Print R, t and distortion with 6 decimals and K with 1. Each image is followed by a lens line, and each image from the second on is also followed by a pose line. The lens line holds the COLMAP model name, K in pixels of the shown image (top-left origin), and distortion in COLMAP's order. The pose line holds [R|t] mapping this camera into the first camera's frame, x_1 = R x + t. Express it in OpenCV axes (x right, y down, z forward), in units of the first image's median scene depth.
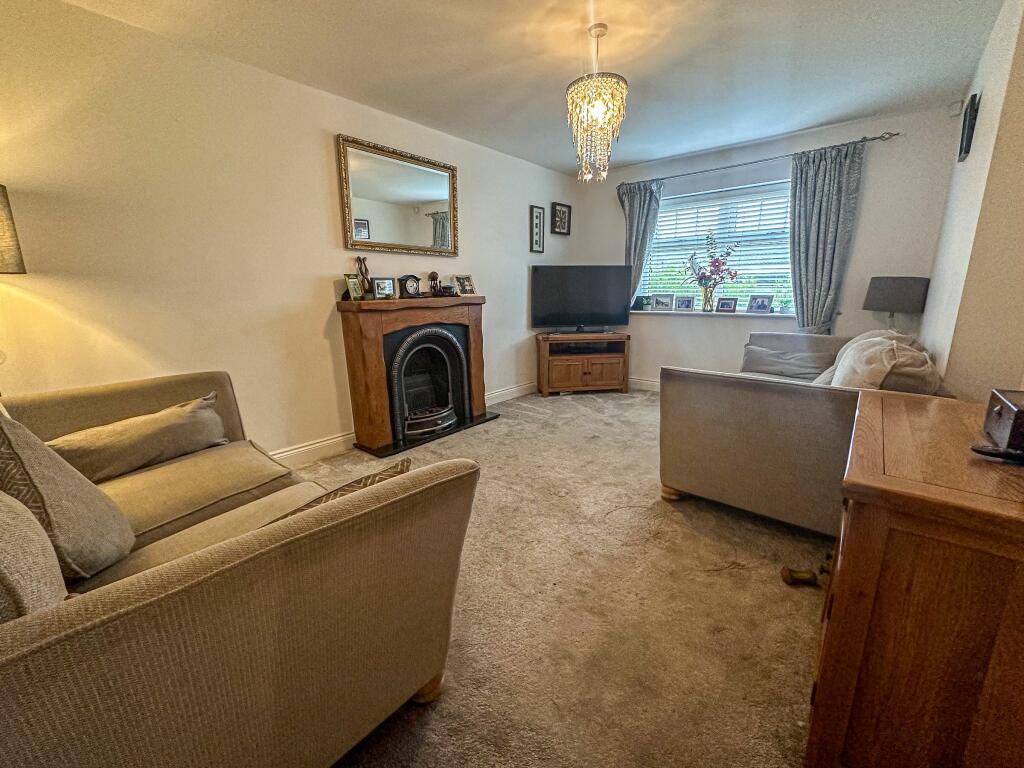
lens RADIAL K [[421.9, 0, 512.0], [0, 421.9, 384.0], [0, 0, 1]] dist [-0.001922, -0.000048]
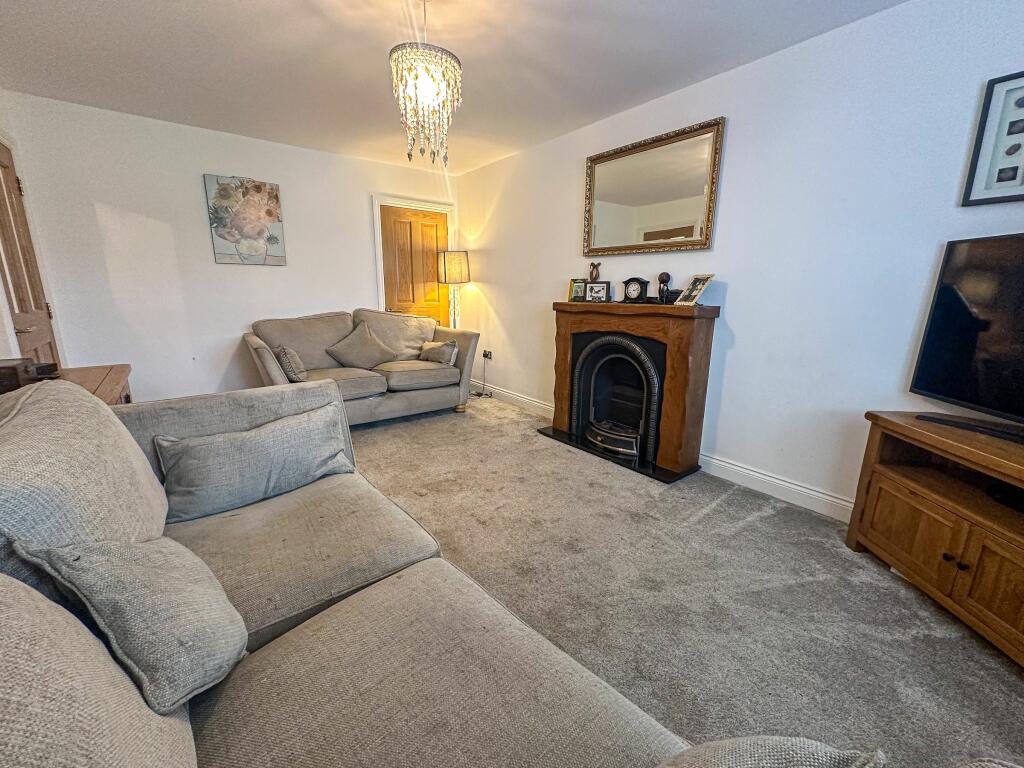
lens RADIAL K [[413.3, 0, 509.3], [0, 413.3, 381.8], [0, 0, 1]] dist [0.000580, 0.000353]
pose [[-0.197785, 0.222532, -0.954652, 0.673330], [-0.223492, 0.938004, 0.264954, -0.212234], [0.954428, 0.265761, -0.135789, 0.875812]]
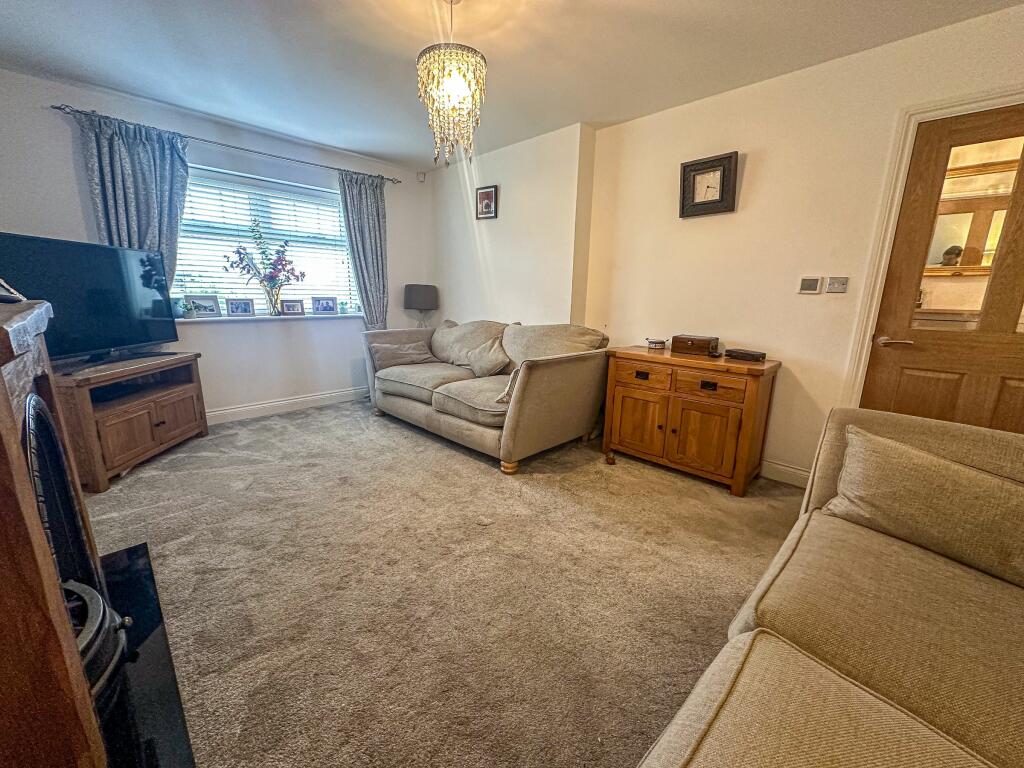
lens RADIAL K [[407.7, 0, 513.6], [0, 407.7, 383.3], [0, 0, 1]] dist [-0.000228, 0.000269]
pose [[0.075009, -0.203315, 0.976236, -0.452687], [0.199488, 0.962263, 0.185077, -0.115855], [-0.977025, 0.180865, 0.112737, 0.545059]]
